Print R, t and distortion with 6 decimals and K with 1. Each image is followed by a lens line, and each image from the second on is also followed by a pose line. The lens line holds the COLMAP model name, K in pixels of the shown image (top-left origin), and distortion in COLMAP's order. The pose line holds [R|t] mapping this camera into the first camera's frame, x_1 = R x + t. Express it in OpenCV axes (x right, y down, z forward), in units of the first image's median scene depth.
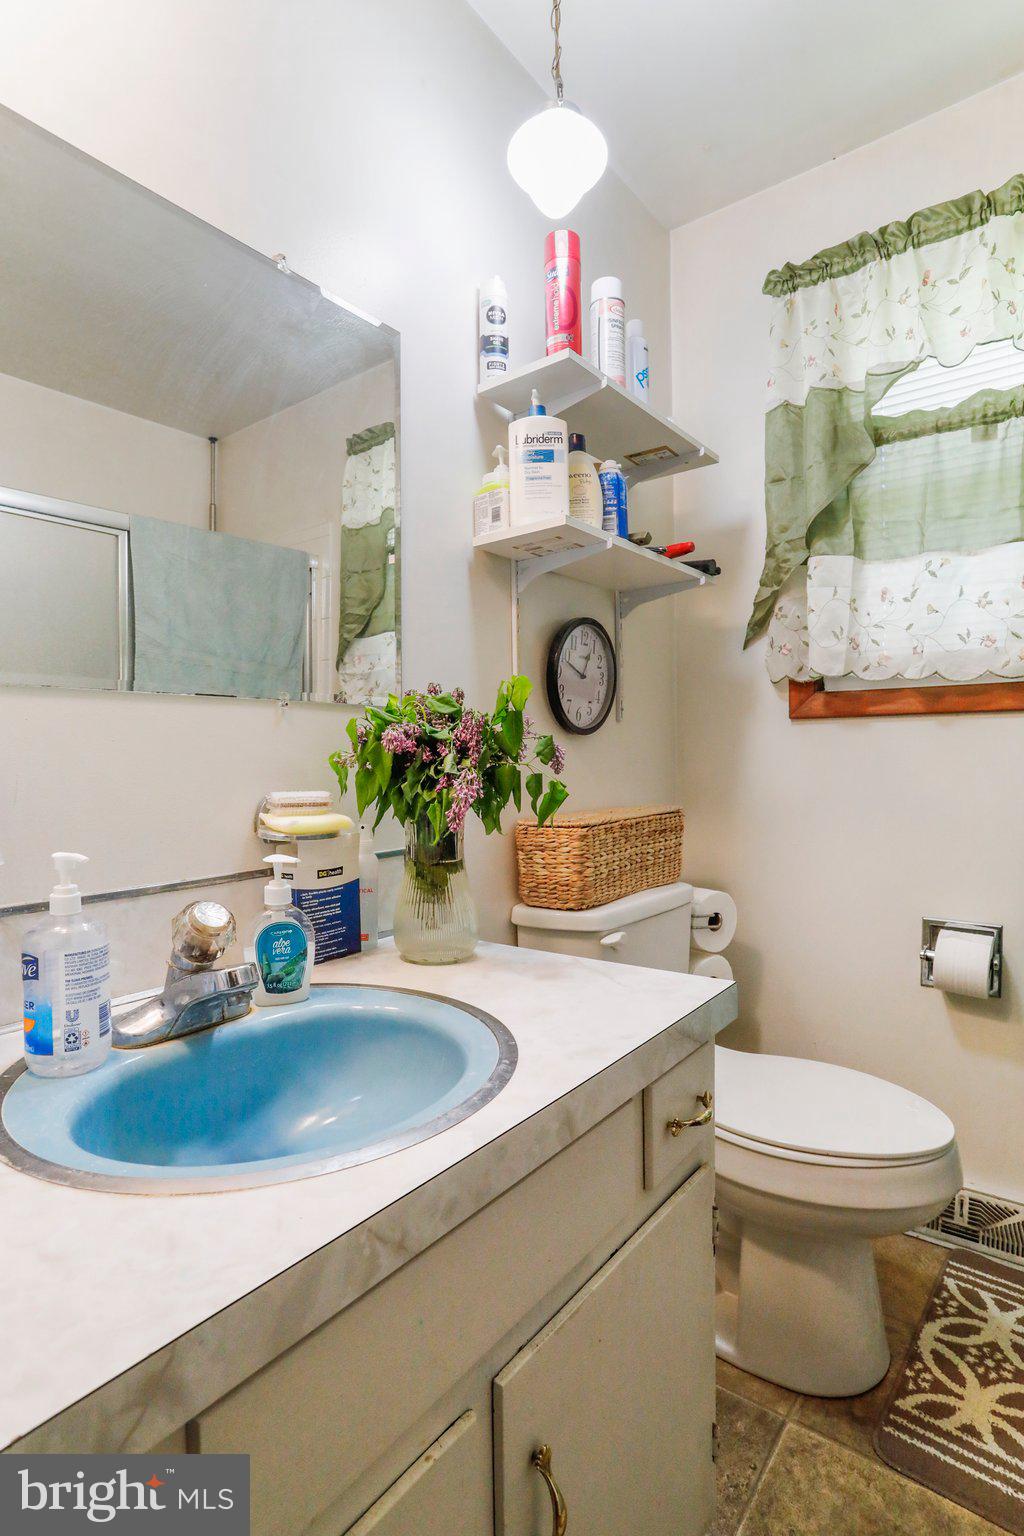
lens RADIAL K [[782.9, 0, 542.7], [0, 782.9, 796.6], [0, 0, 1]] dist [-0.060969, 0.034152]
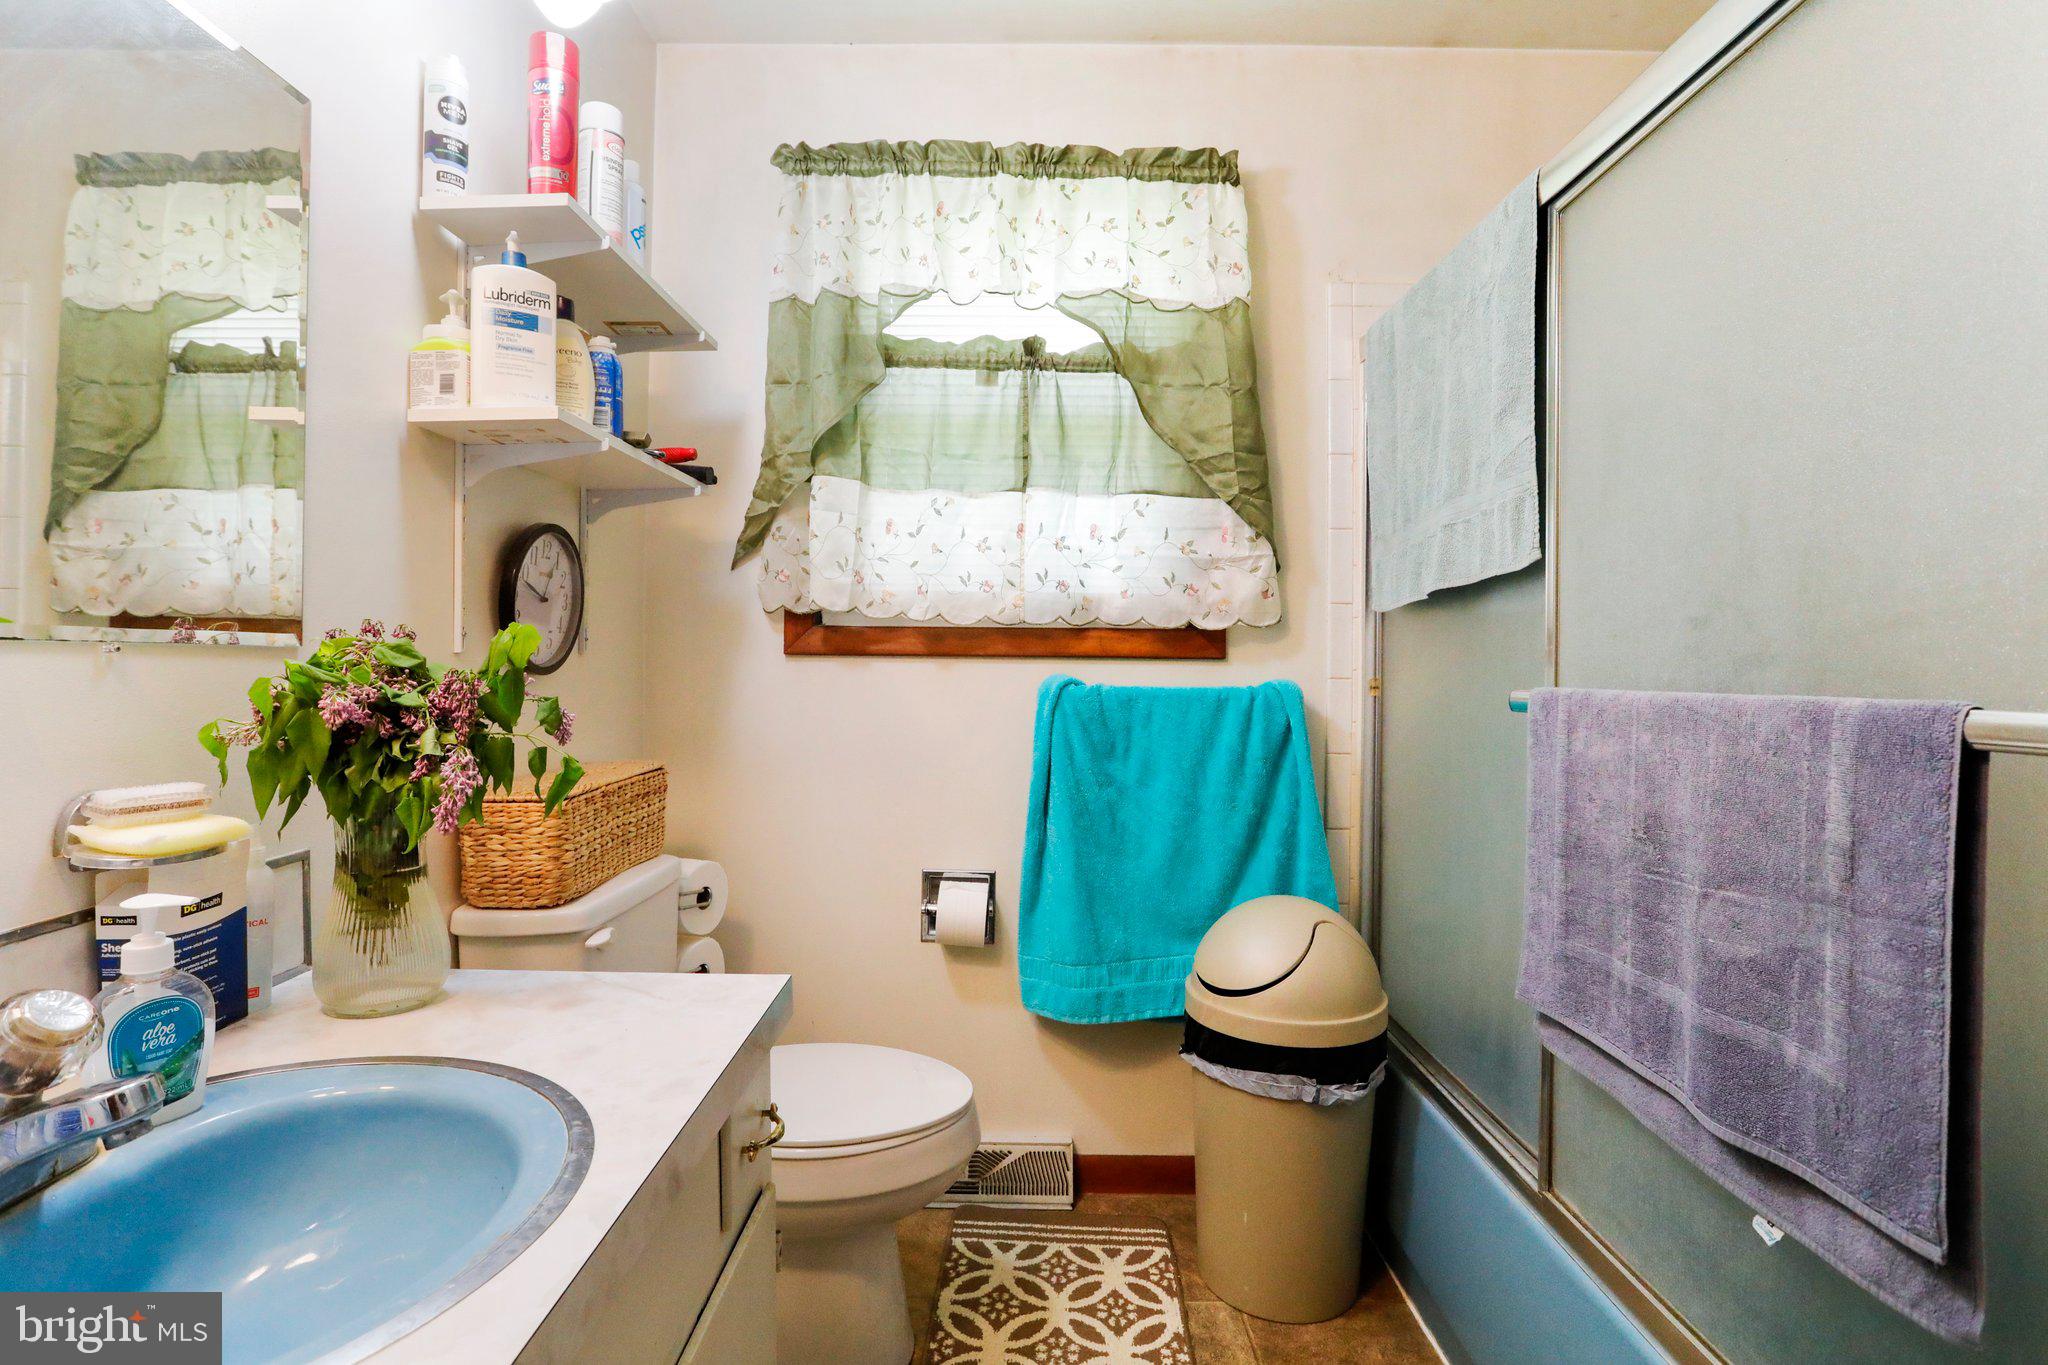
lens RADIAL K [[1018.5, 0, 1024.0], [0, 1018.5, 682.5], [0, 0, 1]] dist [-0.065986, 0.046333]
pose [[0.795138, 0.008063, 0.606375, -0.185887], [-0.002680, 0.999949, -0.009782, -0.068205], [-0.606423, 0.006153, 0.795118, -0.077130]]
